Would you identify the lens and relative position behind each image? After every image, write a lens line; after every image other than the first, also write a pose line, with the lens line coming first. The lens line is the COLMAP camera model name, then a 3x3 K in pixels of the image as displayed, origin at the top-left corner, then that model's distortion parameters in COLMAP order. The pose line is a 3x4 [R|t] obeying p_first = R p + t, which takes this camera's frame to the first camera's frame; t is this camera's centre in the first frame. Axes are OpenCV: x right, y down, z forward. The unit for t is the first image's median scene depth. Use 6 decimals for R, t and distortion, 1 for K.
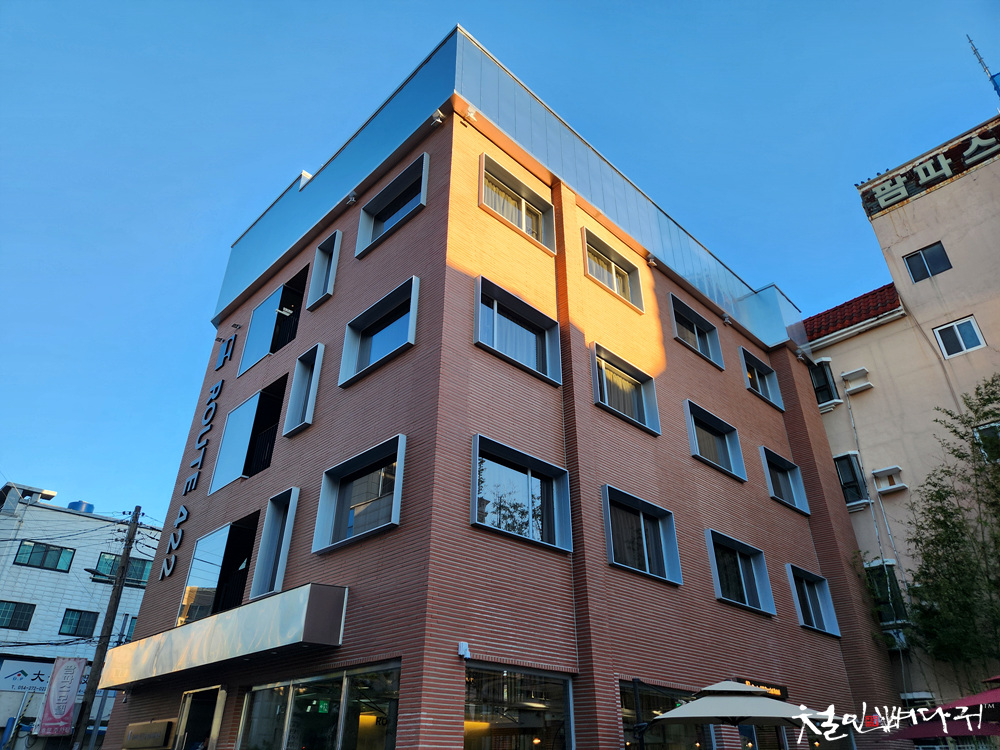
lens RADIAL K [[656.1, 0, 503.0], [0, 656.1, 368.5], [0, 0, 1]] dist [0.082647, -0.057788]
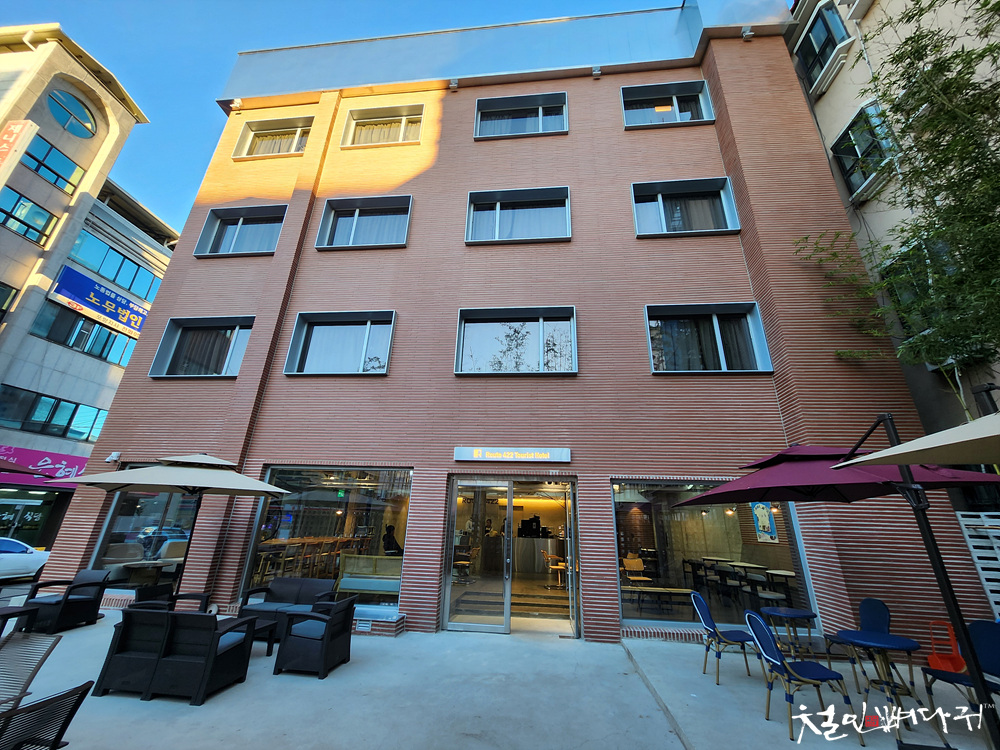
lens RADIAL K [[394.0, 0, 503.2], [0, 394.0, 371.8], [0, 0, 1]] dist [0.000276, 0.000597]
pose [[0.630184, -0.277792, -0.725052, 0.547311], [0.359178, 0.932185, -0.044969, 0.282805], [0.688375, -0.232084, 0.687225, 0.486296]]
